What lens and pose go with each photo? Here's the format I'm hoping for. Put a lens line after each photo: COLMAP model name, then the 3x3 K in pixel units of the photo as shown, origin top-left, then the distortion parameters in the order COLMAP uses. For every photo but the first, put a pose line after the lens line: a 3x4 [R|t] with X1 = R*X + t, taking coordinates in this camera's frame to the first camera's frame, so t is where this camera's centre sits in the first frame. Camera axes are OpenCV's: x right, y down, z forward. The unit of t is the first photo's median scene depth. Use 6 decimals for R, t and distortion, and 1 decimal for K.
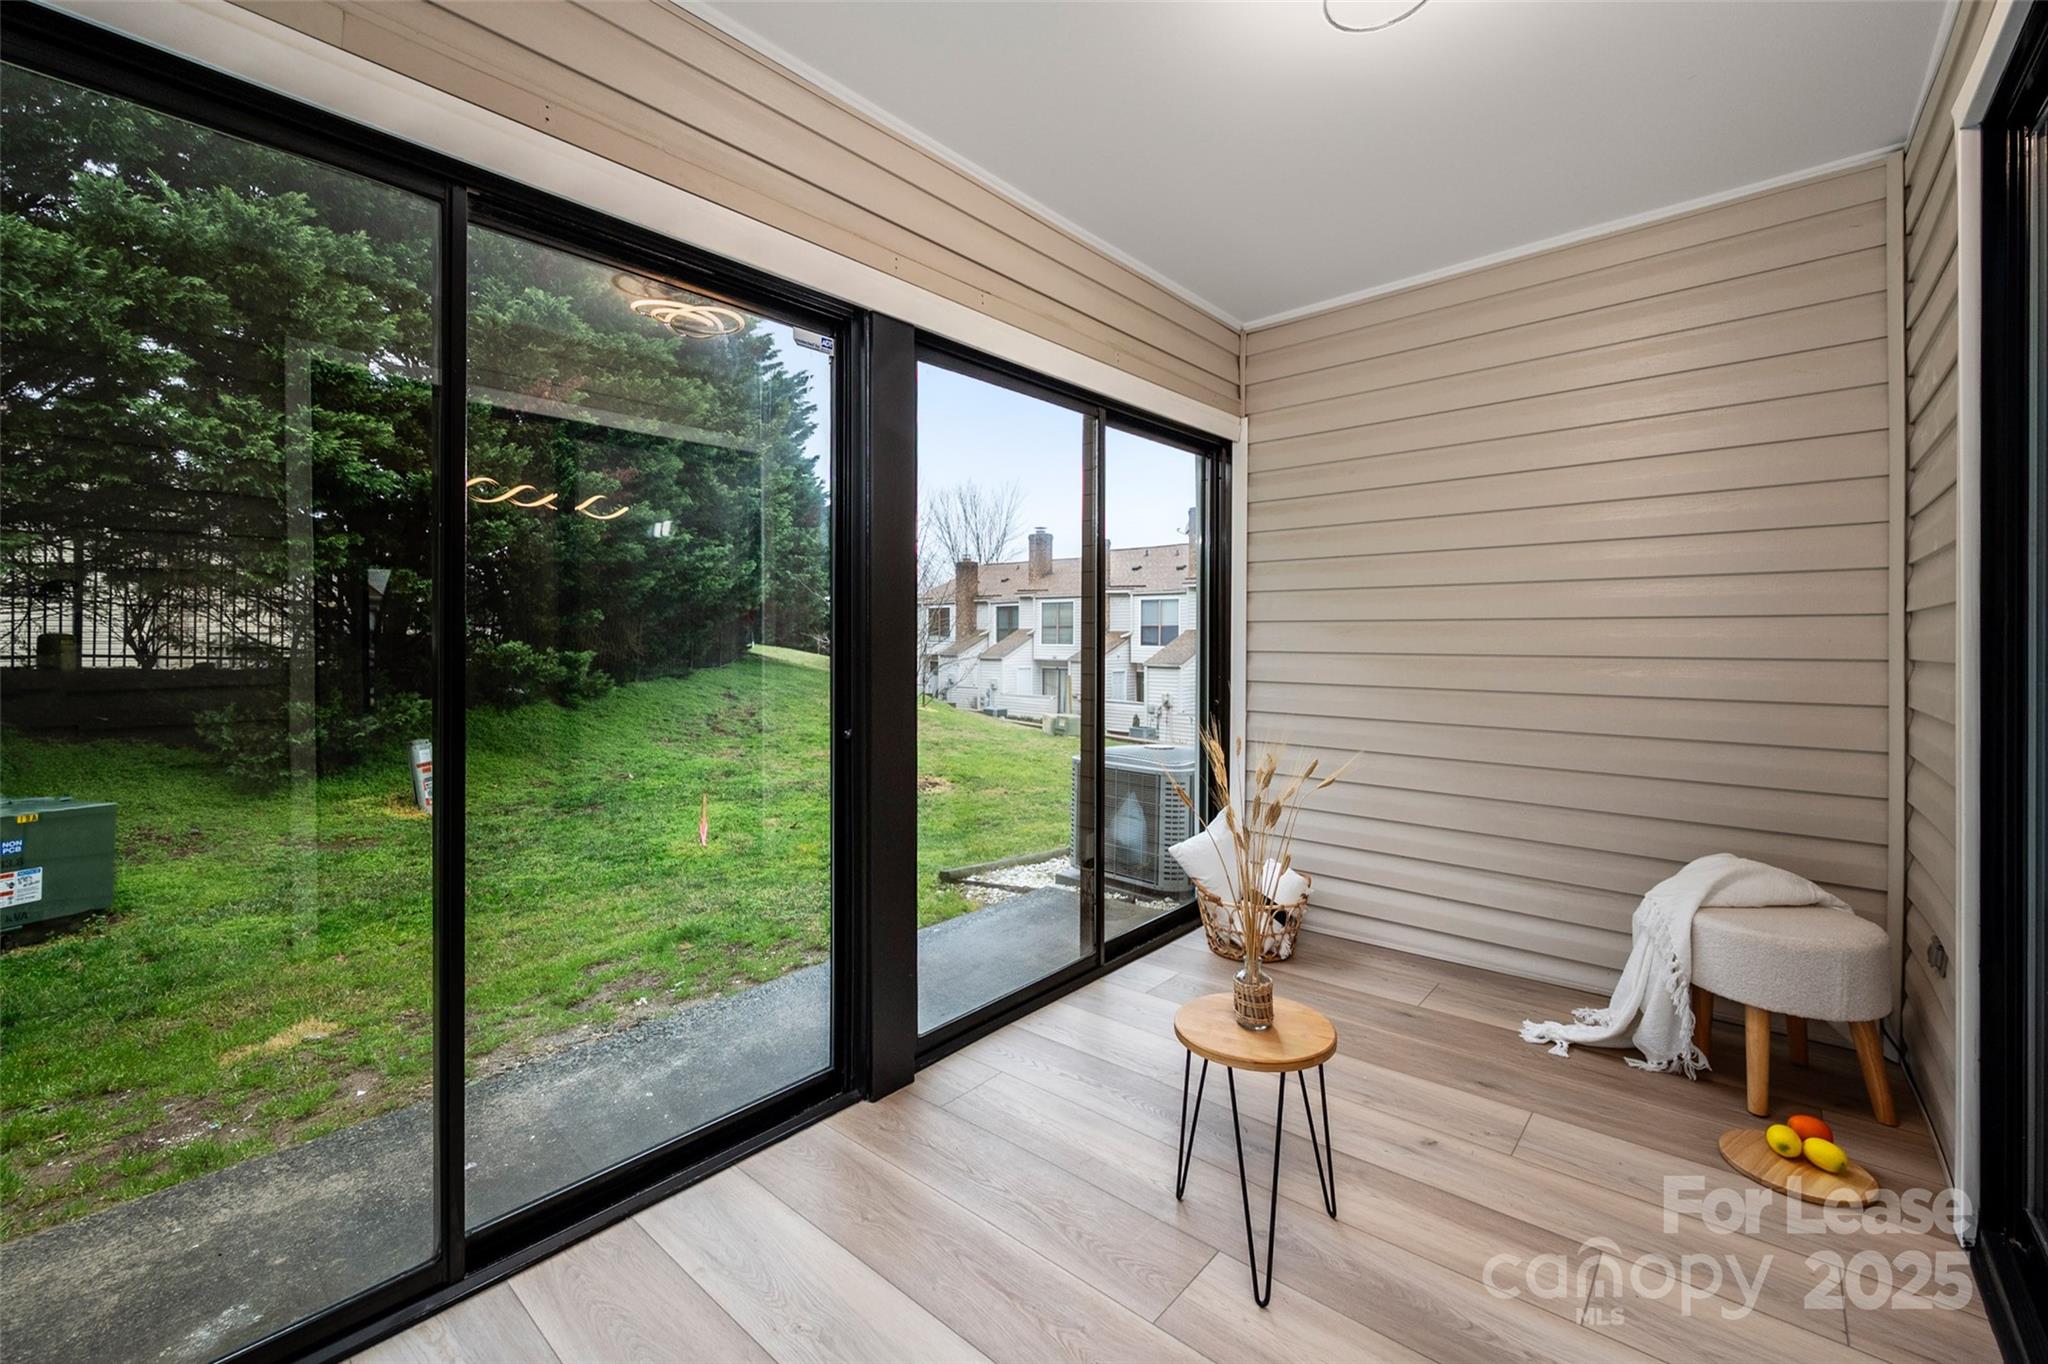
lens RADIAL K [[833.5, 0, 1023.2], [0, 833.5, 633.7], [0, 0, 1]] dist [-0.001870, -0.000121]
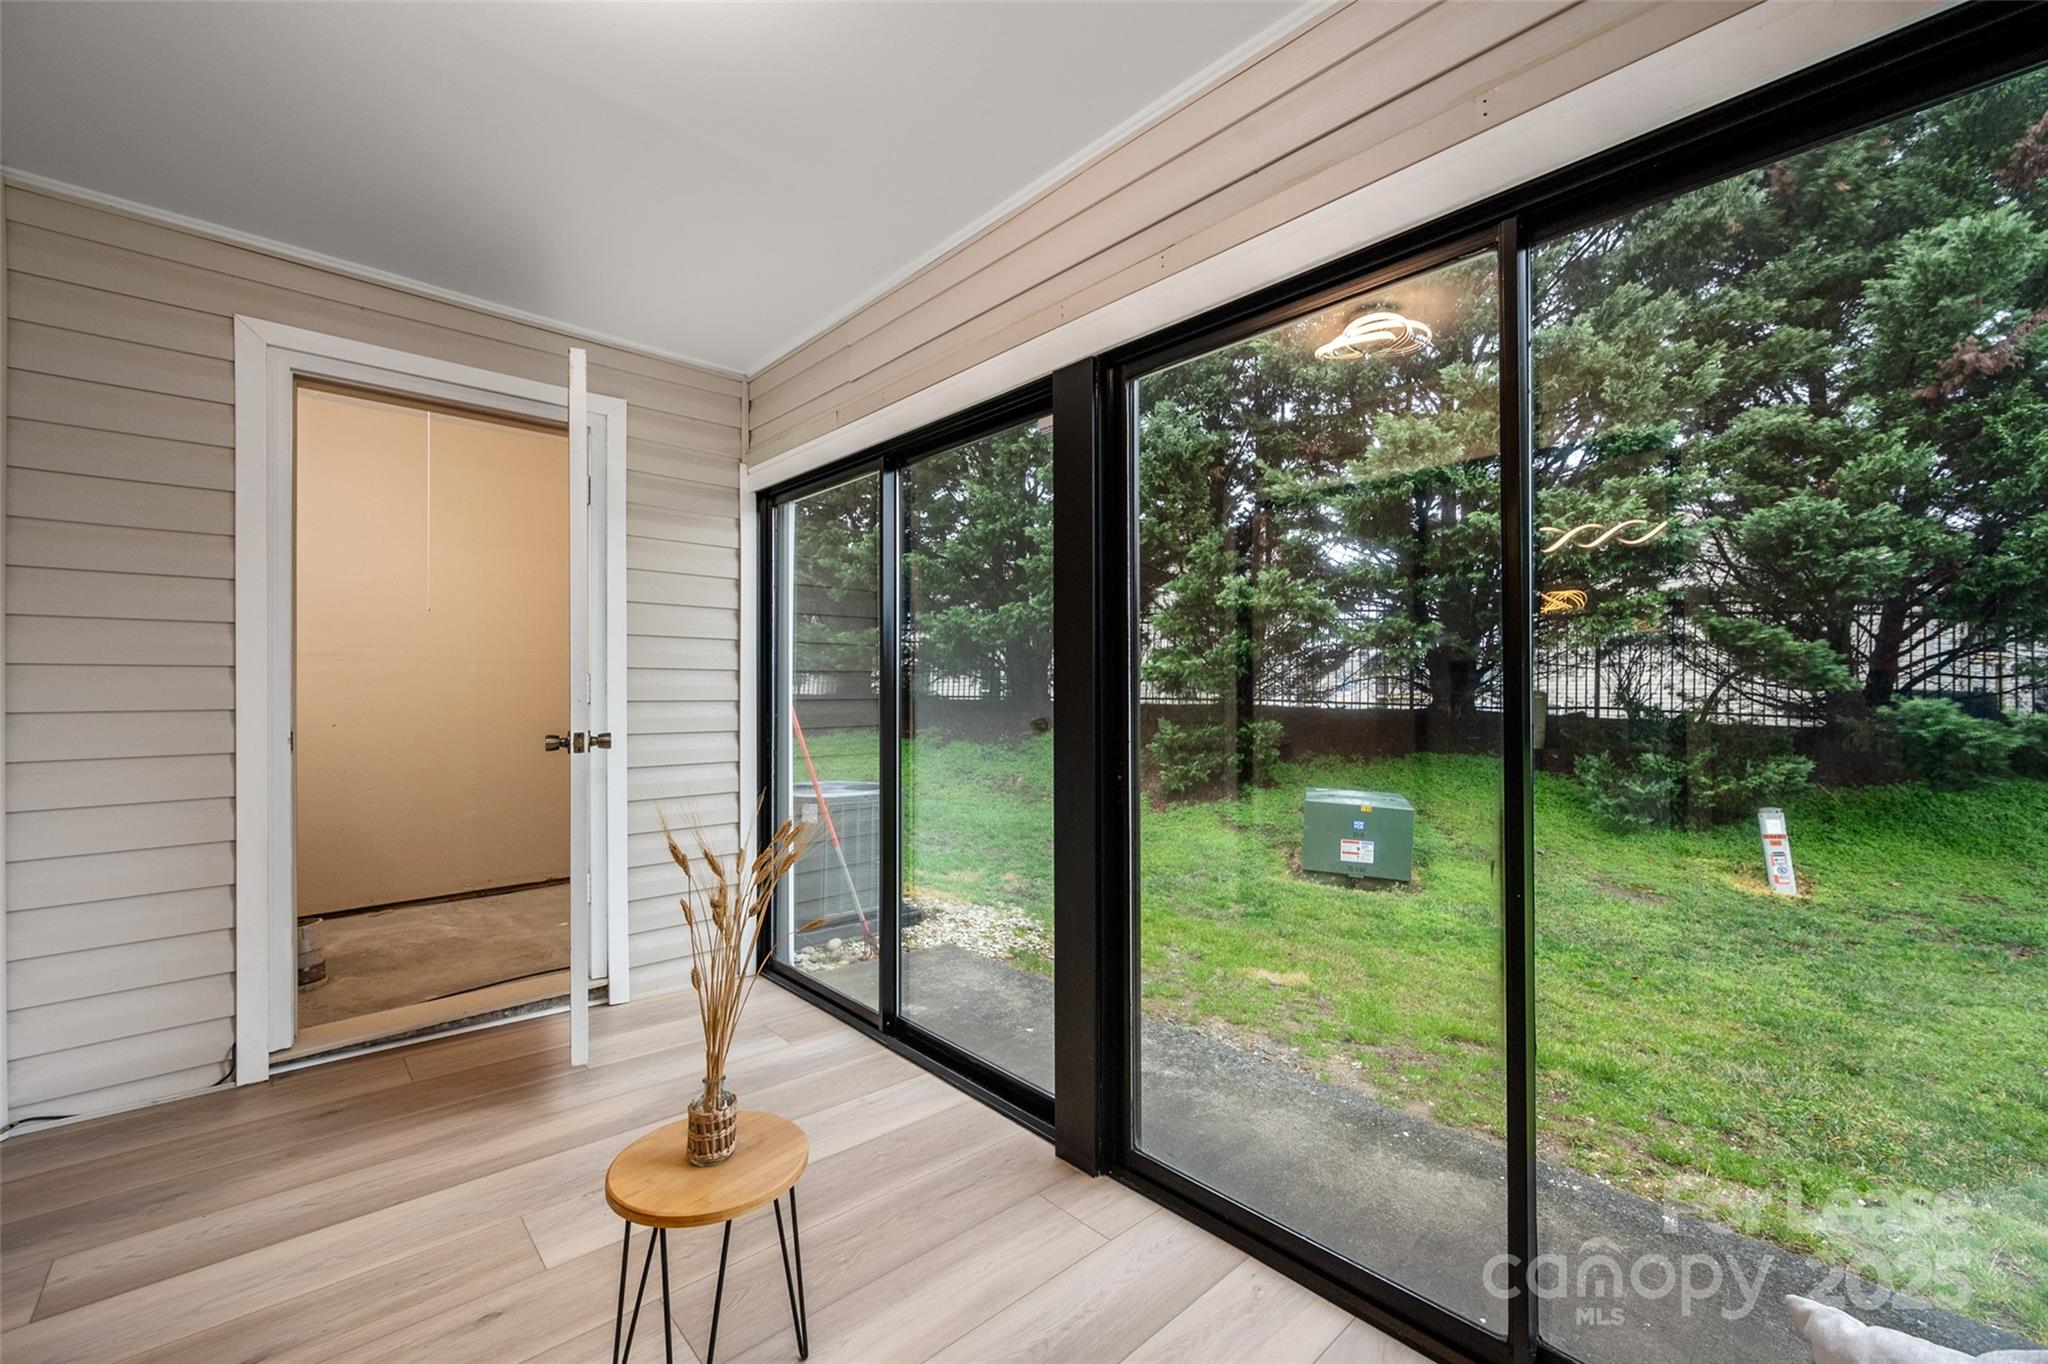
lens RADIAL K [[814.7, 0, 1024.0], [0, 814.7, 682.0], [0, 0, 1]] dist [-0.000698, -0.000057]
pose [[-0.091628, -0.012324, -0.995717, 0.732932], [0.003634, 0.999913, -0.012710, 0.003541], [0.995787, -0.004783, -0.091575, 0.952979]]
